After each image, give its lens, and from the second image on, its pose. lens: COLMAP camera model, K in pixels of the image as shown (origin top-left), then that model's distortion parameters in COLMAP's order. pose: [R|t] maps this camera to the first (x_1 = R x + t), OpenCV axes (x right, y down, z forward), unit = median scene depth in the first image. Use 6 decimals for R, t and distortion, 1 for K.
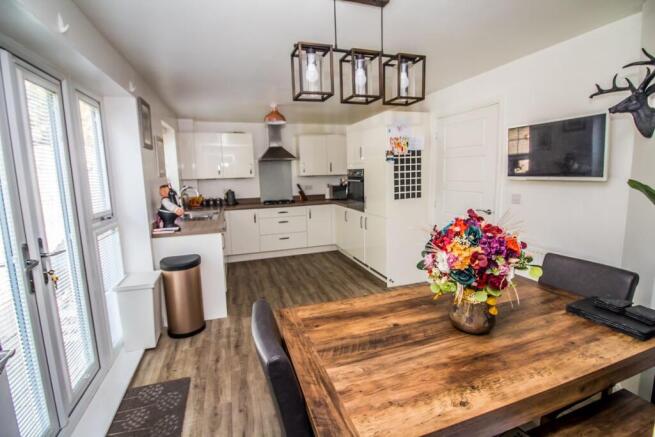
lens RADIAL K [[302.8, 0, 329.0], [0, 302.8, 213.3], [0, 0, 1]] dist [-0.002954, -0.000370]
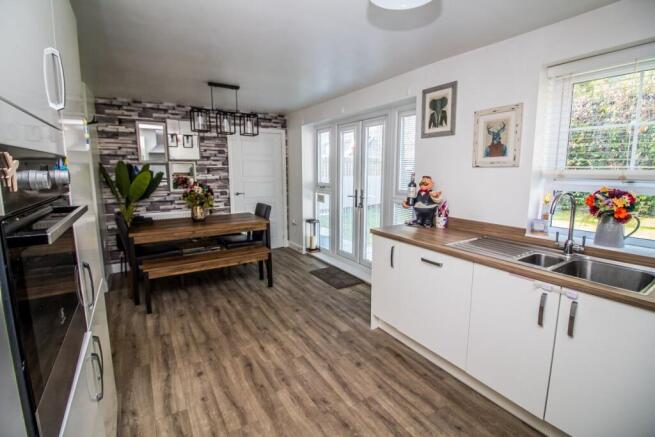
lens RADIAL K [[302.8, 0, 329.0], [0, 302.8, 213.3], [0, 0, 1]] dist [-0.002954, -0.000370]
pose [[-0.969893, 0.062886, -0.235271, -0.018733], [-0.006368, 0.959205, 0.282640, -0.137540], [0.243447, 0.275628, -0.929926, 1.015782]]
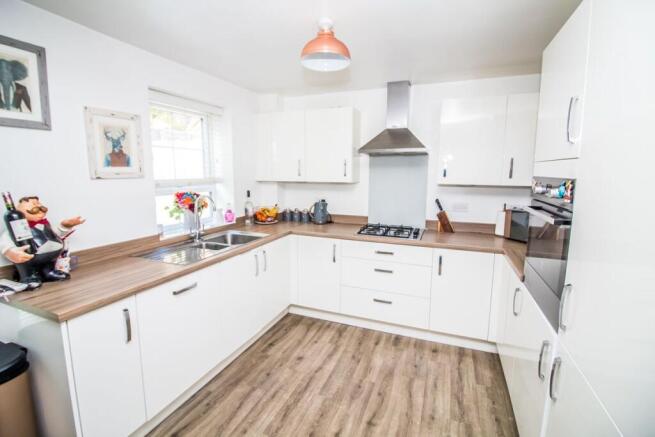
lens RADIAL K [[302.8, 0, 329.0], [0, 302.8, 213.3], [0, 0, 1]] dist [-0.002954, -0.000370]
pose [[0.761335, 0.118835, -0.637375, 0.098552], [-0.112012, 0.992386, 0.051228, -0.085224], [0.638610, 0.032392, 0.768849, 0.525499]]
